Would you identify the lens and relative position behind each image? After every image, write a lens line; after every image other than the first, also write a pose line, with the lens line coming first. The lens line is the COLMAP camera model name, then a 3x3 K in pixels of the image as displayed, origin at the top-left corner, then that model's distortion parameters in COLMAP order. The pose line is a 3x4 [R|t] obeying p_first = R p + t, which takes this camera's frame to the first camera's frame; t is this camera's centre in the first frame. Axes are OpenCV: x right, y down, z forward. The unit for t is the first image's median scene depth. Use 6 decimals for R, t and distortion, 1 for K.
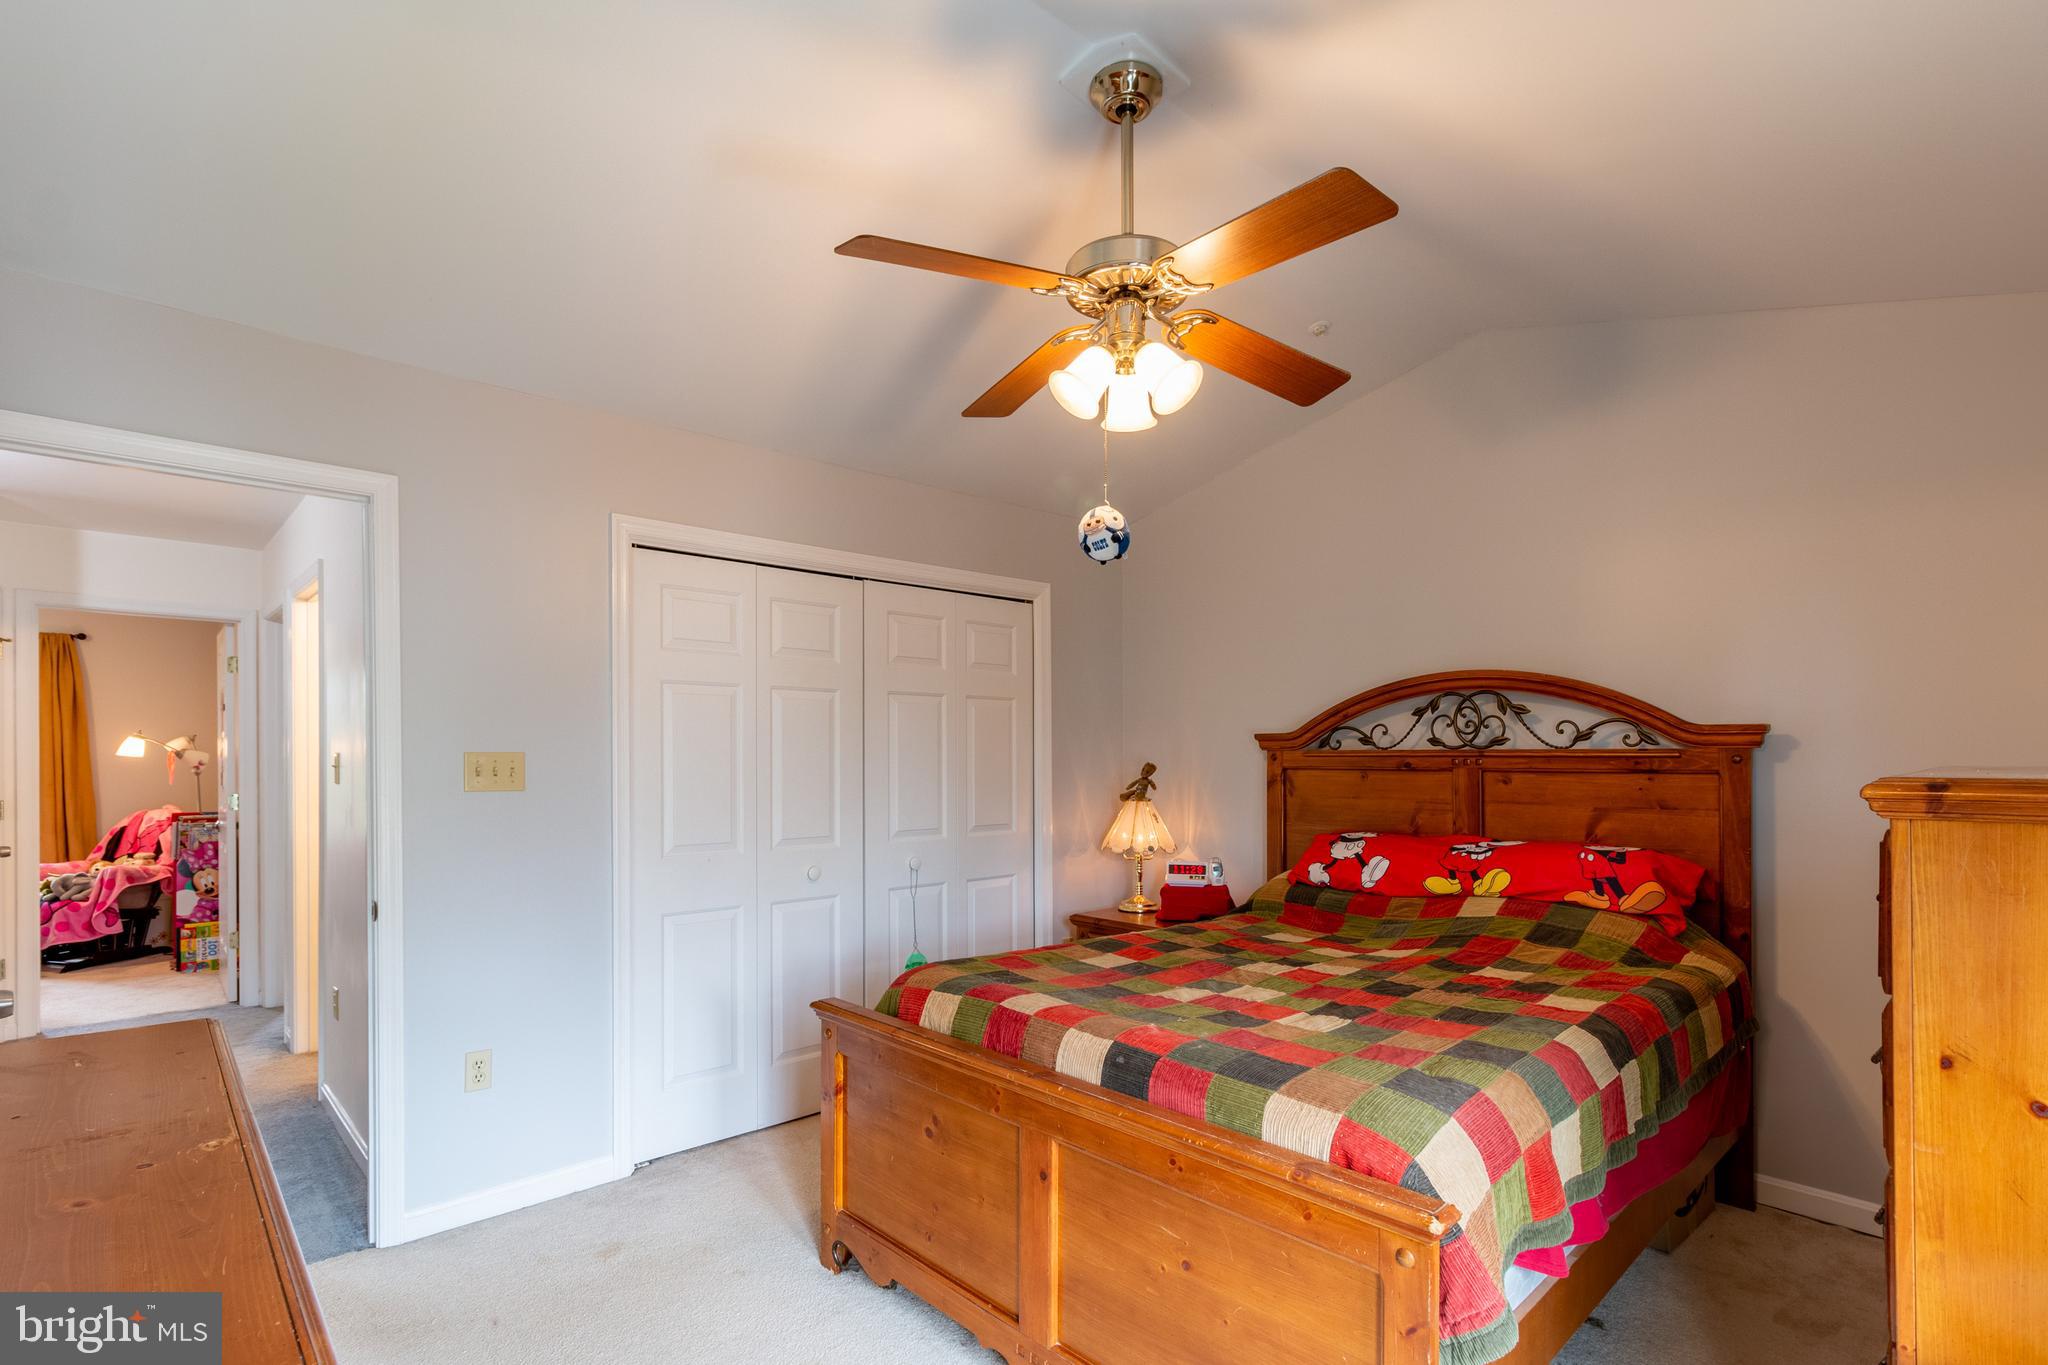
lens RADIAL K [[974.8, 0, 1021.7], [0, 974.8, 747.8], [0, 0, 1]] dist [0.001293, -0.000027]
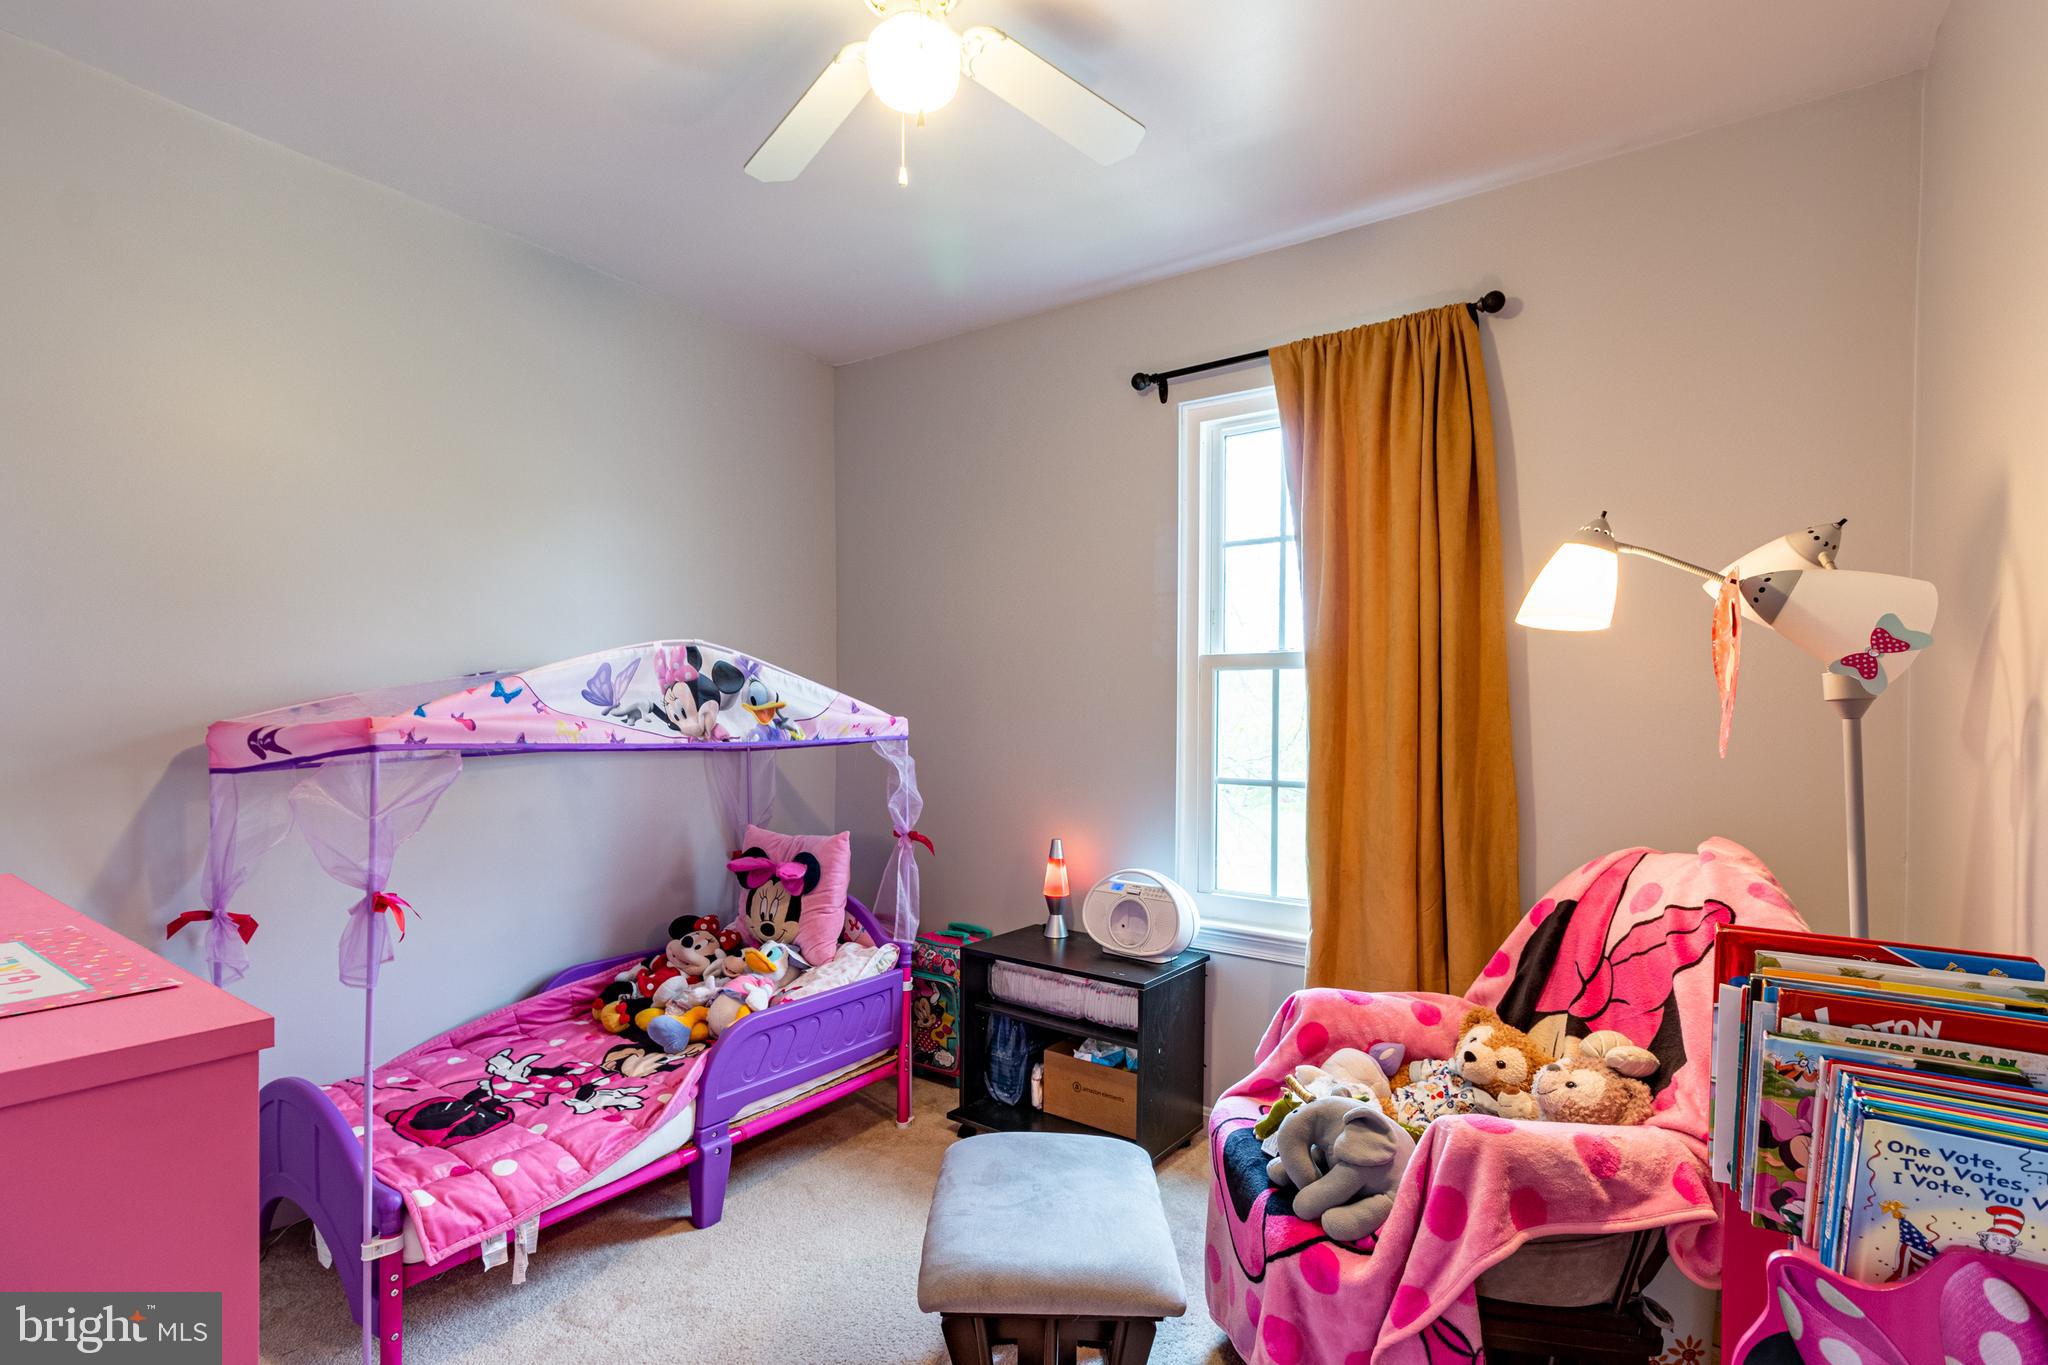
lens RADIAL K [[974.8, 0, 1021.7], [0, 974.8, 747.8], [0, 0, 1]] dist [0.001293, -0.000027]
pose [[0.207559, 0.028176, -0.977817, -1.598587], [0.000690, 0.999581, 0.028949, 0.067668], [0.978222, -0.006683, 0.207453, 1.851312]]
